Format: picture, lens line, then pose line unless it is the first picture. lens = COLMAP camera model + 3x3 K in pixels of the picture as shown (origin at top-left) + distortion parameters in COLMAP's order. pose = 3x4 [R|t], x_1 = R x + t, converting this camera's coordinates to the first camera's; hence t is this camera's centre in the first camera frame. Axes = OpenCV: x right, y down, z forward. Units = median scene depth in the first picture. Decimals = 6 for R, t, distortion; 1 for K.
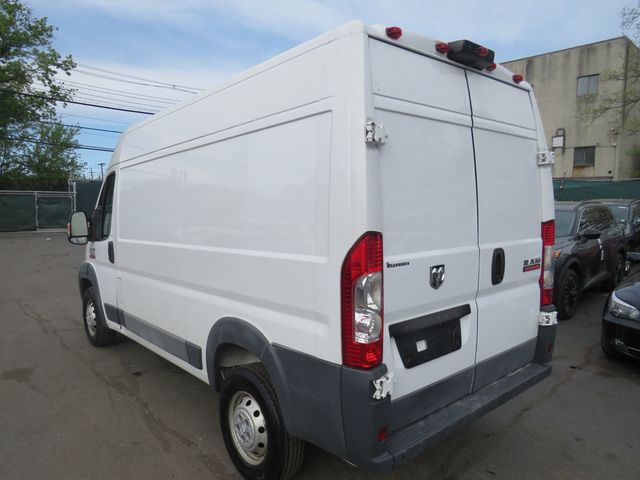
lens RADIAL K [[453.6, 0, 321.8], [0, 453.6, 259.5], [0, 0, 1]] dist [-0.022371, -0.004534]
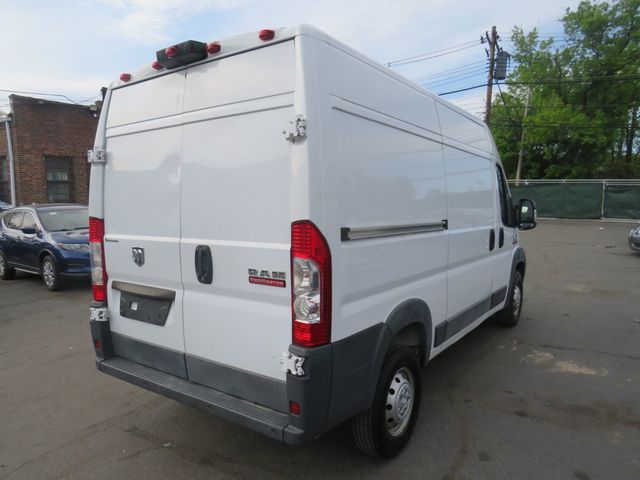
lens RADIAL K [[453.6, 0, 313.0], [0, 453.6, 257.9], [0, 0, 1]] dist [-0.022371, -0.004534]
pose [[0.231748, 0.127630, -0.964367, 1.444643], [-0.104880, 0.988855, 0.105667, -0.130192], [0.967106, 0.076654, 0.242551, 1.062050]]
